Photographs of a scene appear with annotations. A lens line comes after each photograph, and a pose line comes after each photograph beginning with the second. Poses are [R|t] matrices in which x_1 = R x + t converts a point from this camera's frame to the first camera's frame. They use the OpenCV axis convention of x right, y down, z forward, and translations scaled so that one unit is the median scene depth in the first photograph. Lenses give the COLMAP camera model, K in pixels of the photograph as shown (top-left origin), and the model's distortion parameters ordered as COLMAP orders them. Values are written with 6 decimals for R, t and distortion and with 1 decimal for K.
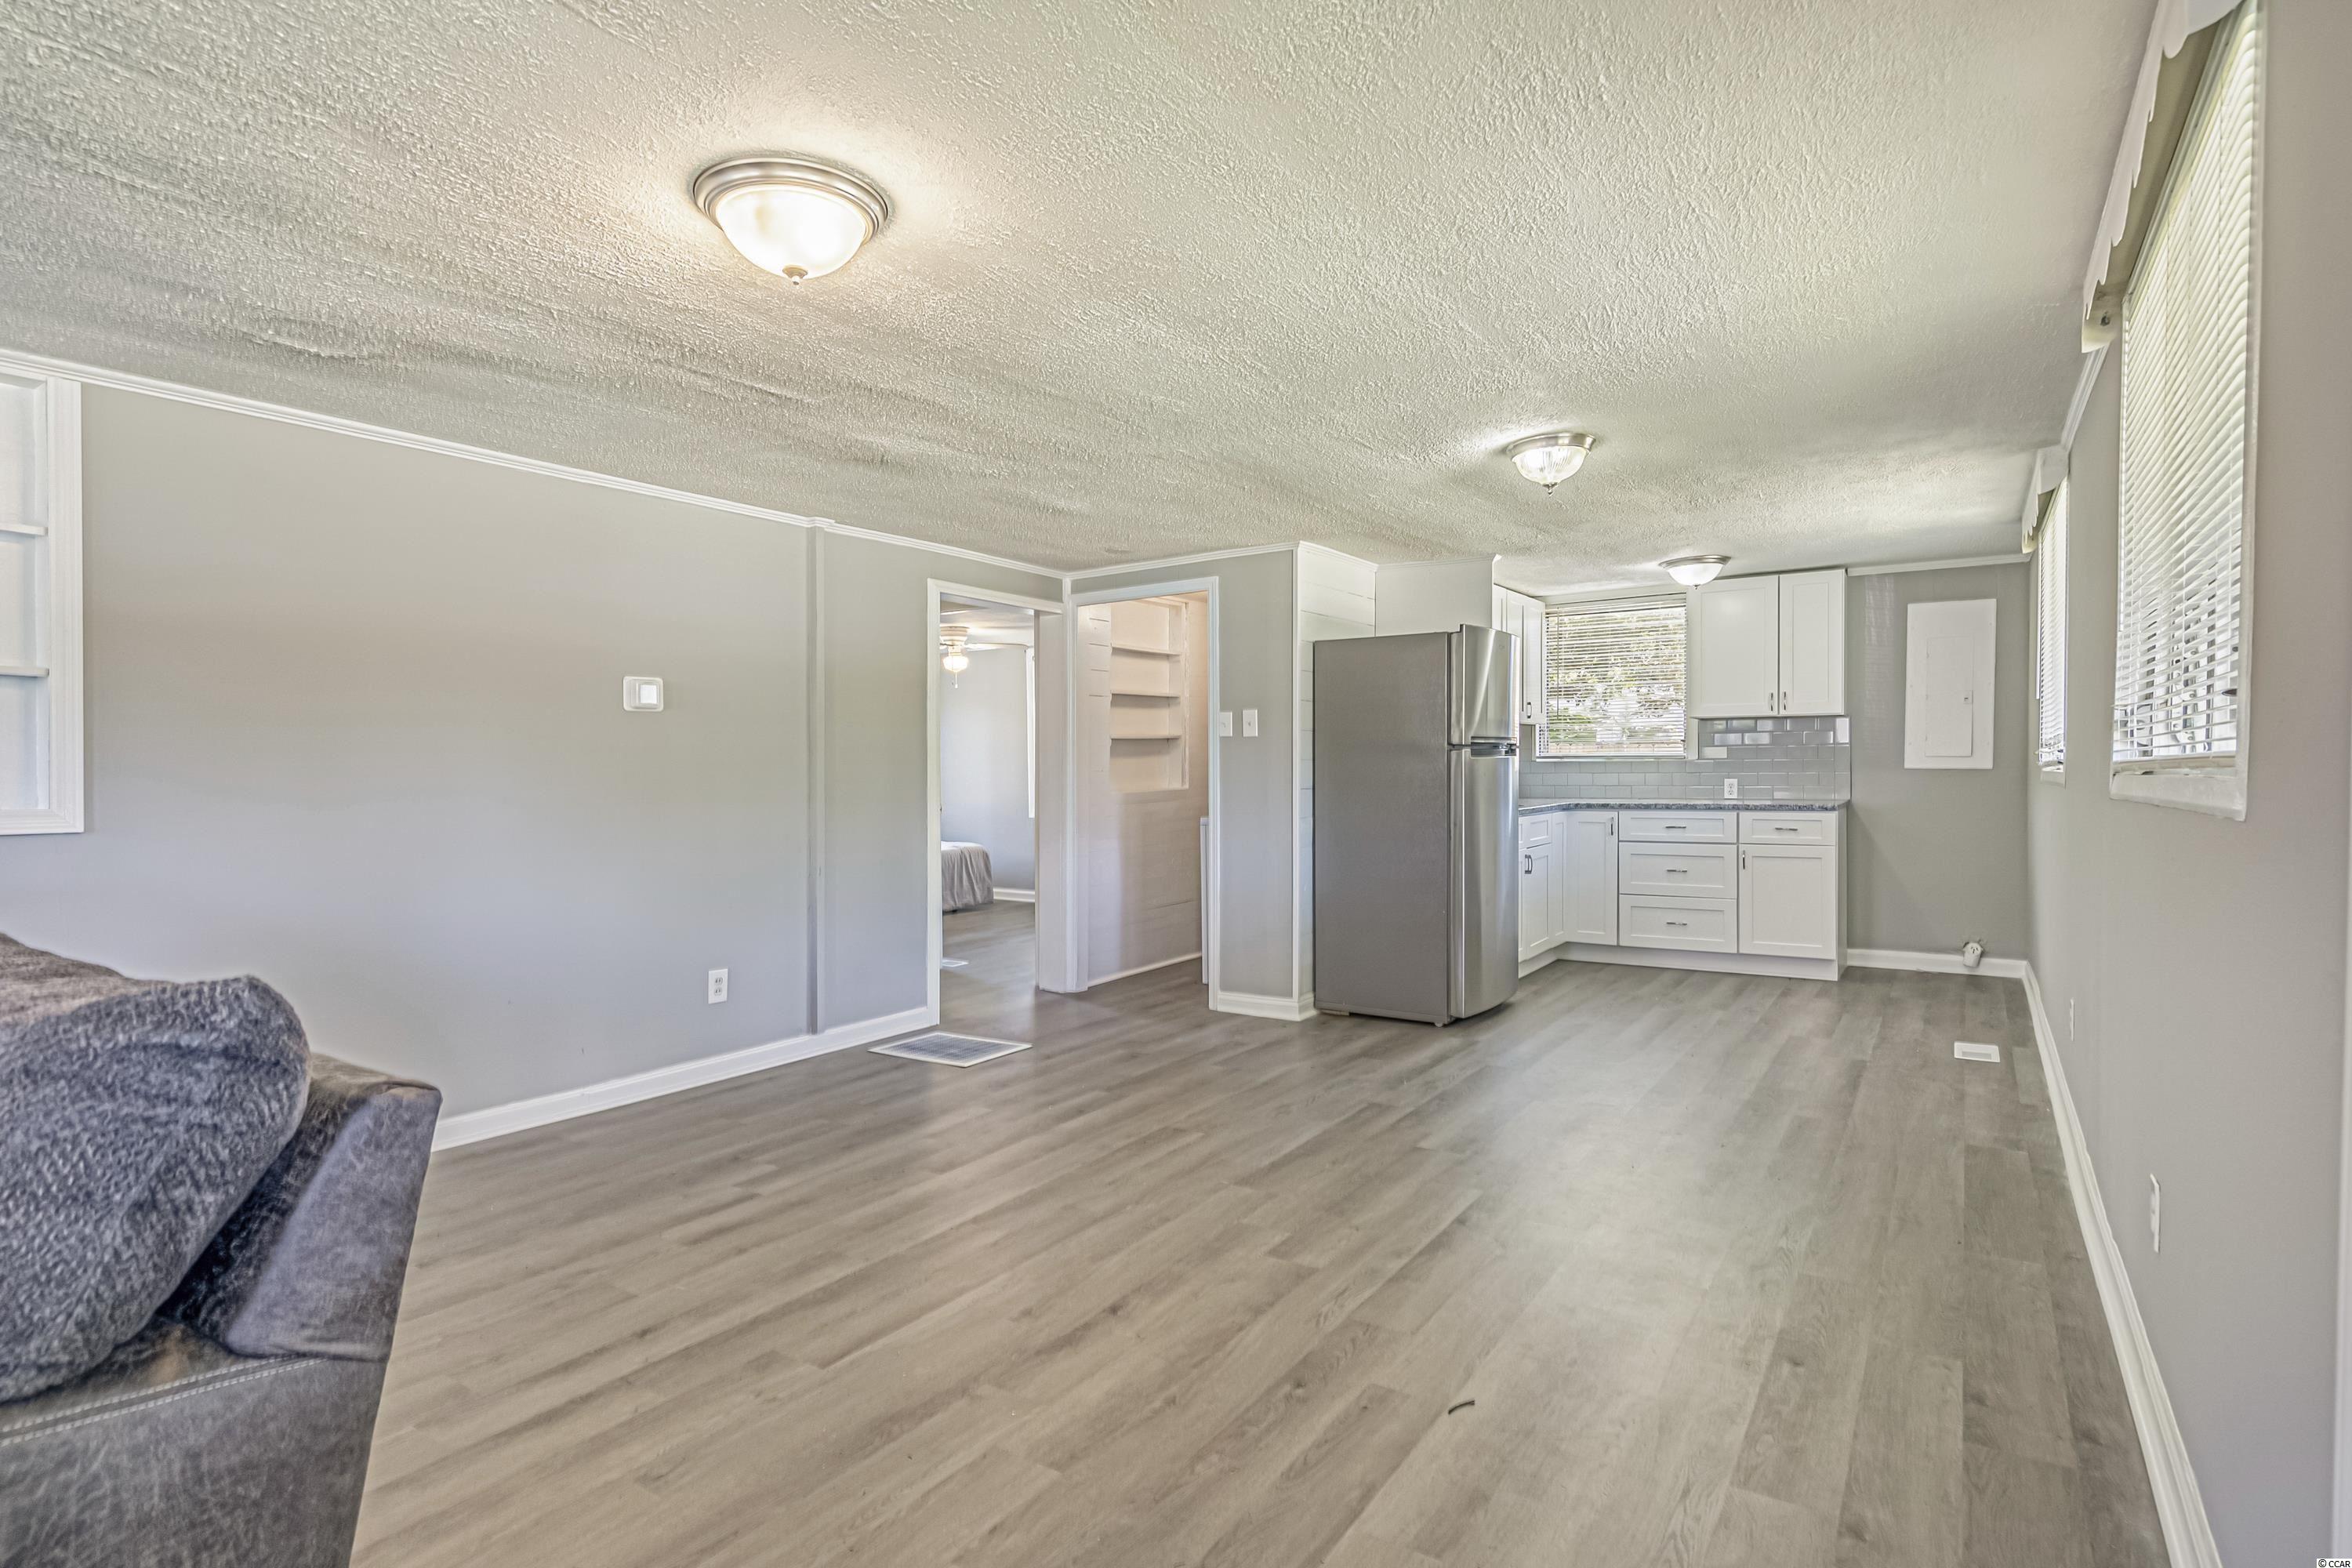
lens RADIAL K [[1195.8, 0, 1180.0], [0, 1195.8, 786.7], [0, 0, 1]] dist [0.000744, 0.000685]
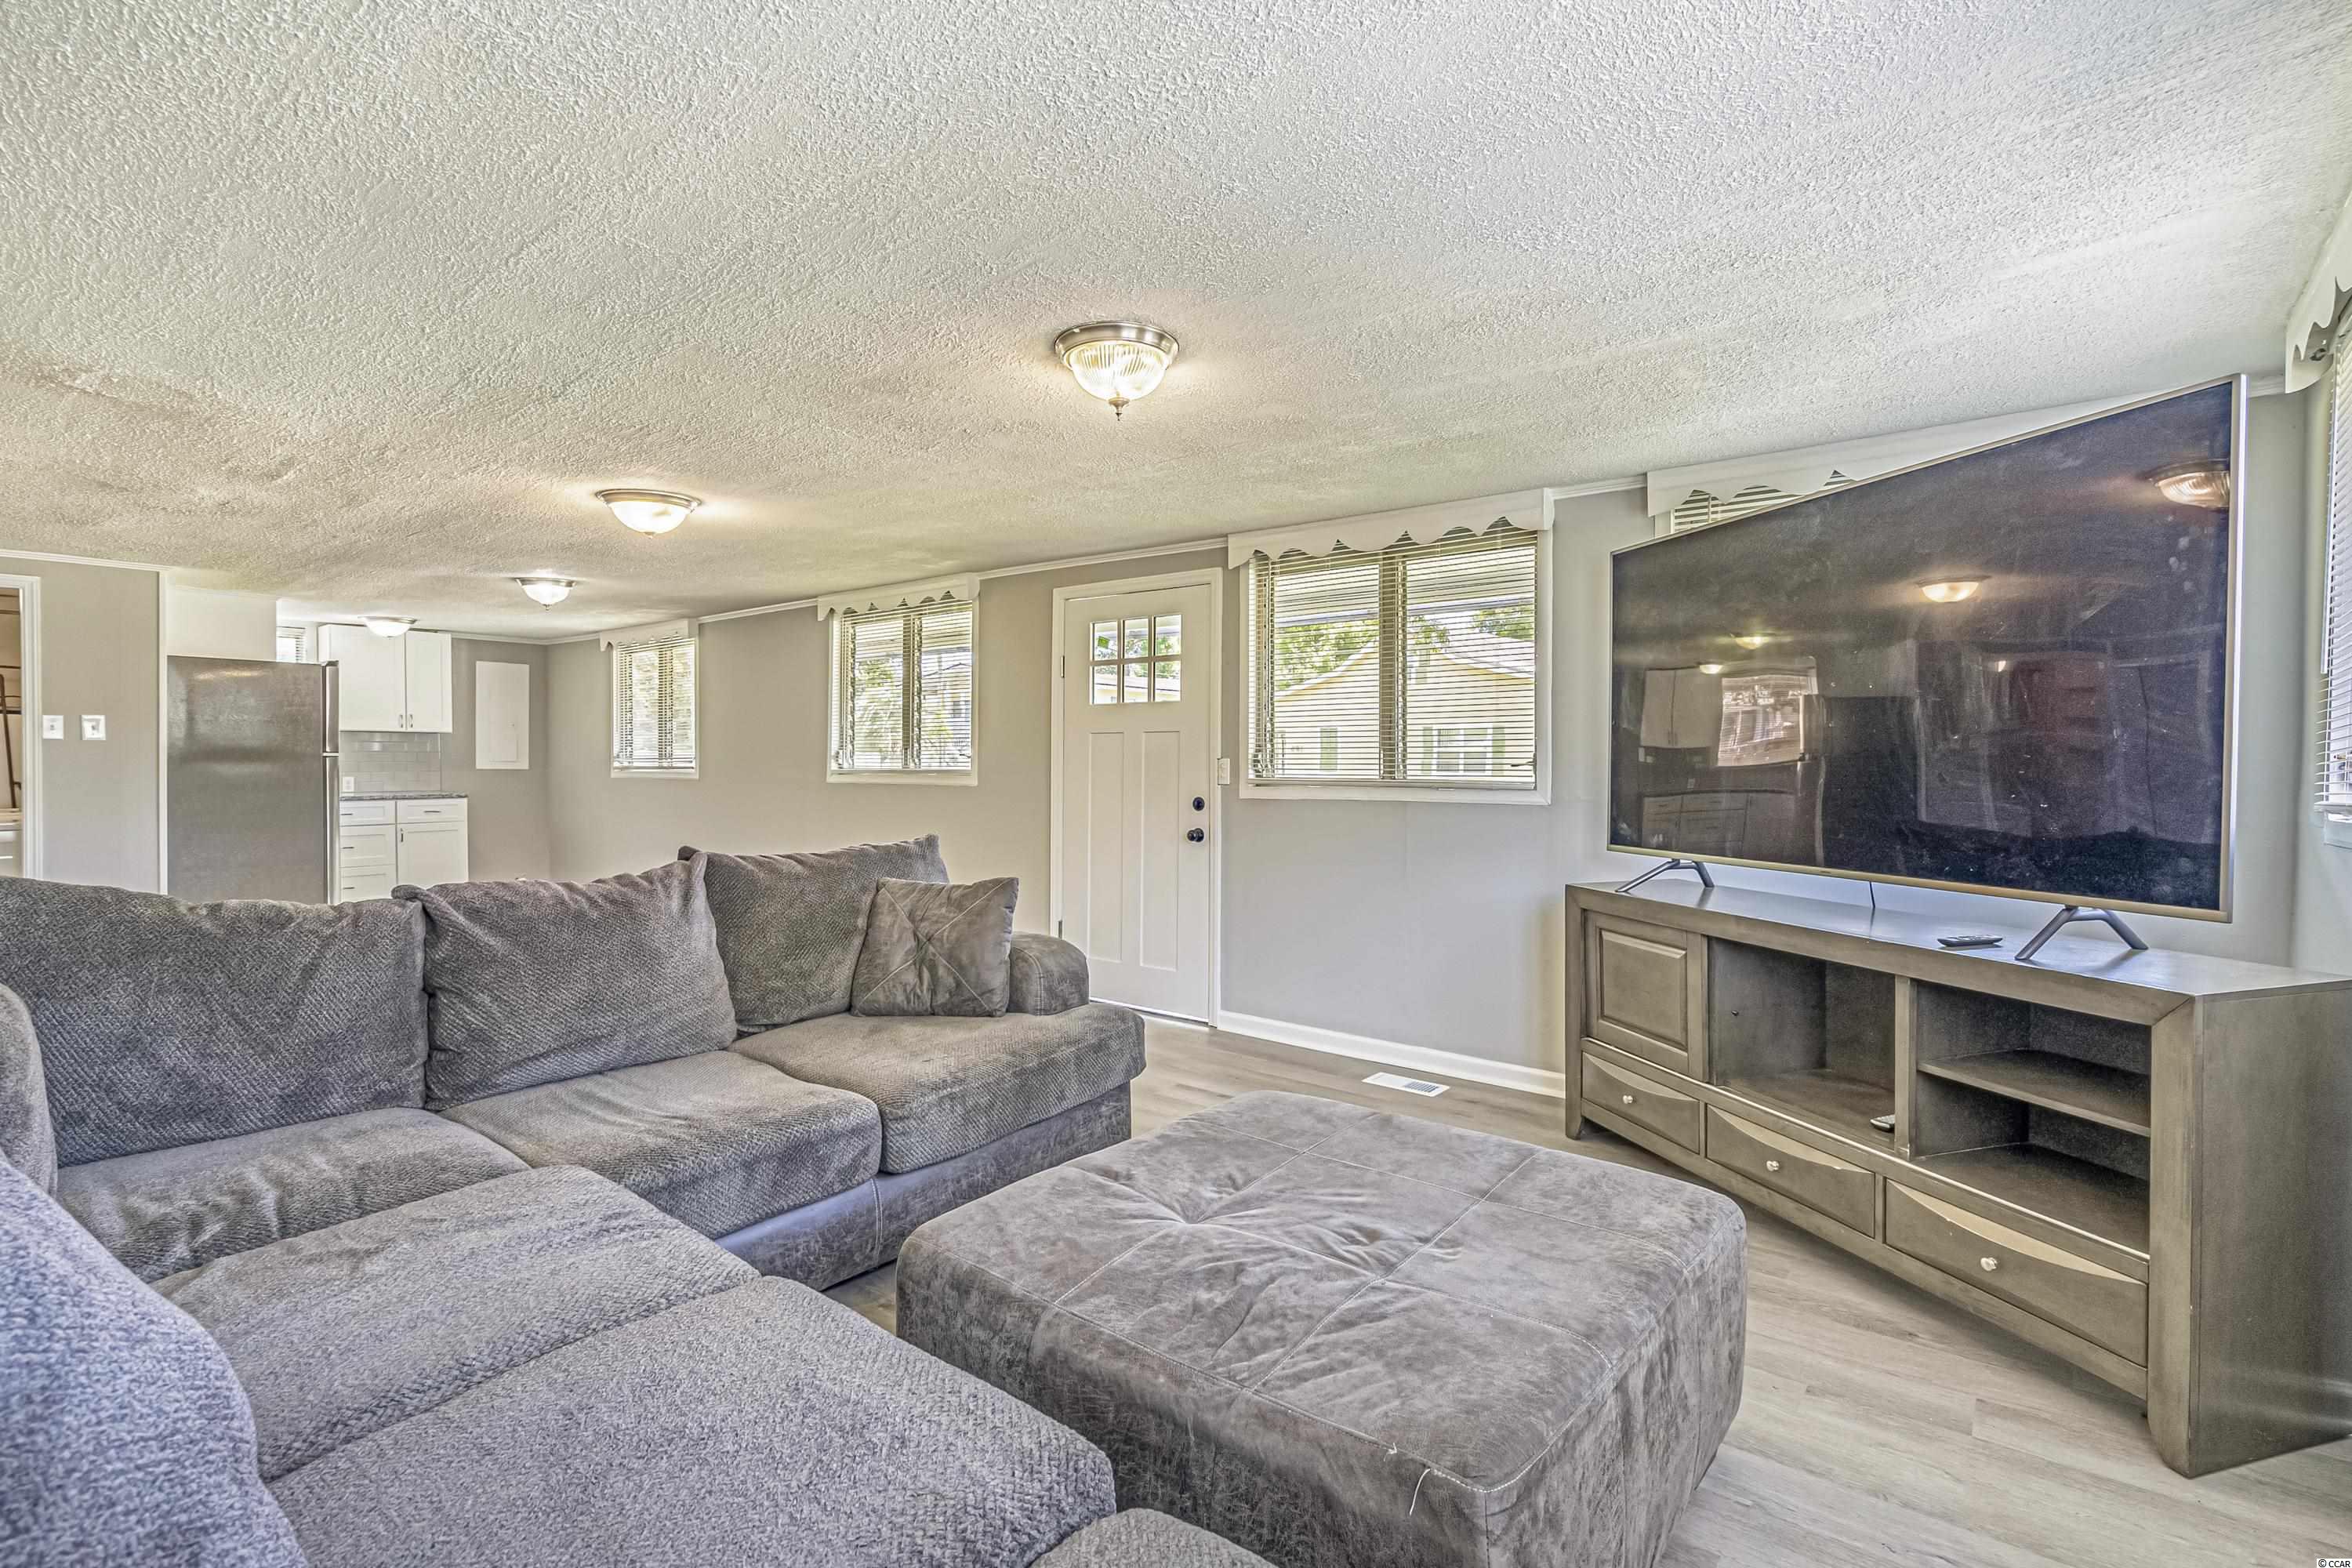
lens RADIAL K [[1095.5, 0, 1181.2], [0, 1095.5, 787.0], [0, 0, 1]] dist [-0.001438, 0.000579]
pose [[0.095498, -0.017949, 0.995268, -1.407024], [0.011157, 0.999794, 0.016960, -0.012806], [-0.995367, 0.009484, 0.095679, -0.054200]]
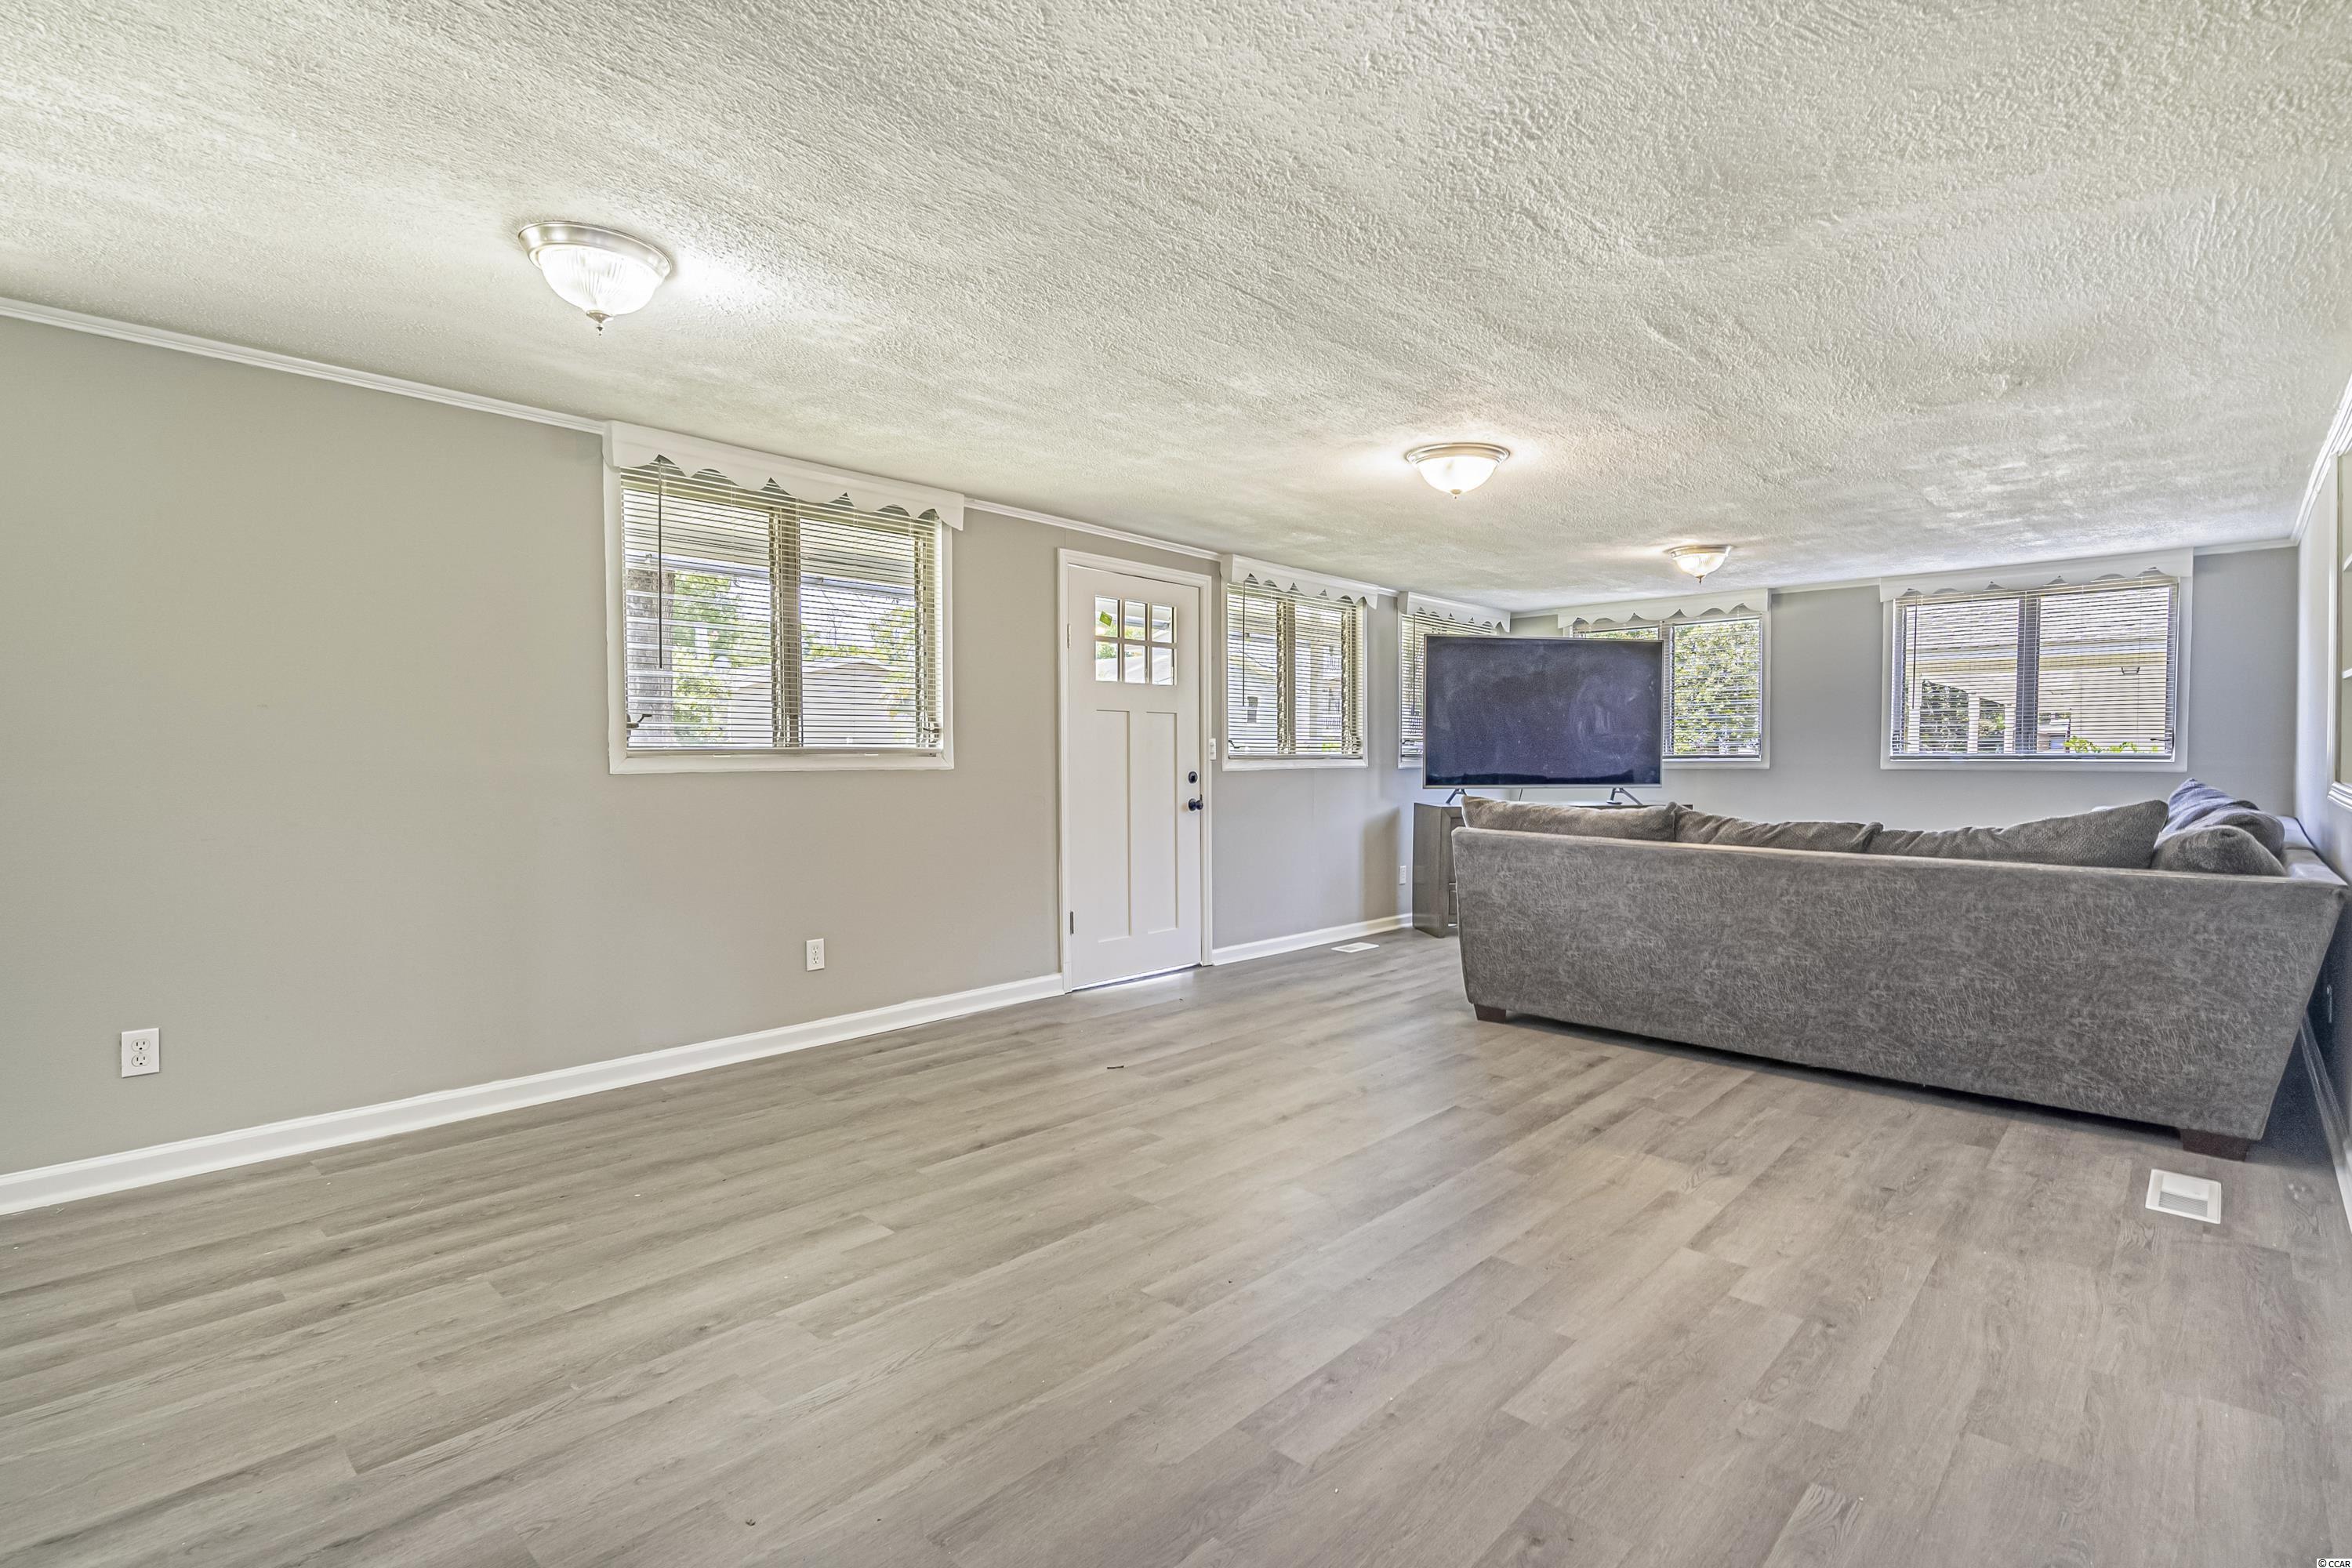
lens RADIAL K [[1121.7, 0, 1196.1], [0, 1121.7, 783.3], [0, 0, 1]] dist [0.000526, 0.000246]
pose [[-0.988736, -0.004105, 0.149616, -0.122293], [0.002207, 0.999115, 0.041996, -0.029836], [-0.149656, 0.041853, -0.987852, 1.892371]]
